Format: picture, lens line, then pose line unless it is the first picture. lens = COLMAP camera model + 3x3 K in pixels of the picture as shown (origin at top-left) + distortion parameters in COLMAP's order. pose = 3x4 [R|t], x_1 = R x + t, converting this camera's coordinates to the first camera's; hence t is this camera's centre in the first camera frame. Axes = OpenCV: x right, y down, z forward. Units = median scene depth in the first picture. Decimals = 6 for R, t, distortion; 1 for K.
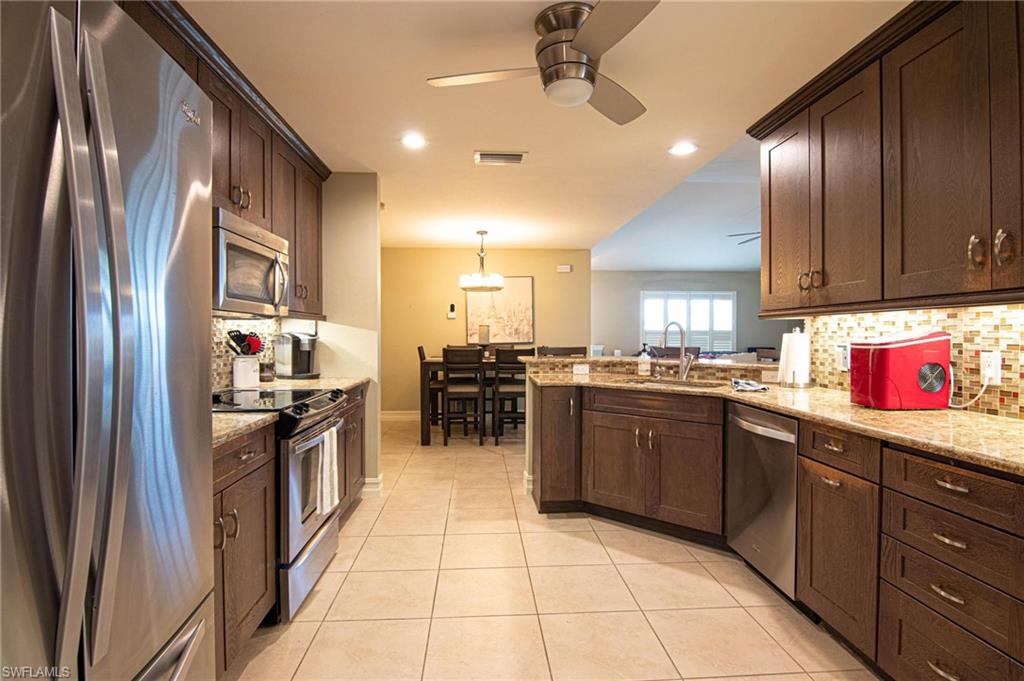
lens RADIAL K [[519.8, 0, 506.7], [0, 519.8, 342.4], [0, 0, 1]] dist [-0.004309, -0.011566]
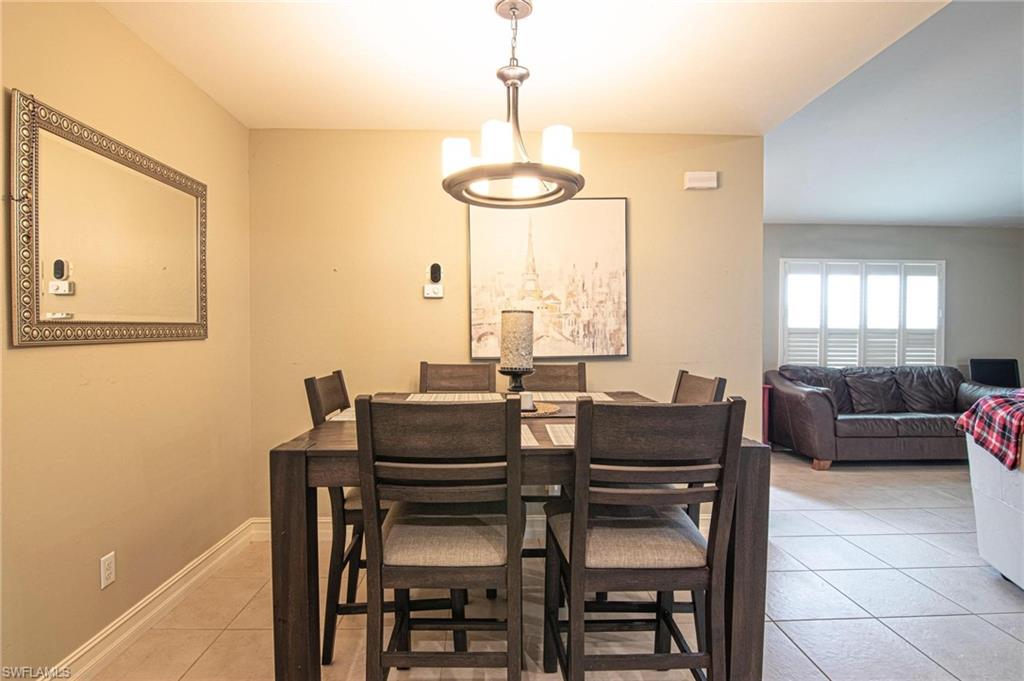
lens RADIAL K [[519.8, 0, 506.7], [0, 519.8, 342.4], [0, 0, 1]] dist [-0.004309, -0.011566]
pose [[0.999689, 0.002108, -0.024854, -0.036555], [-0.002076, 0.999997, 0.001294, -0.011112], [0.024857, -0.001242, 0.999690, 0.579654]]
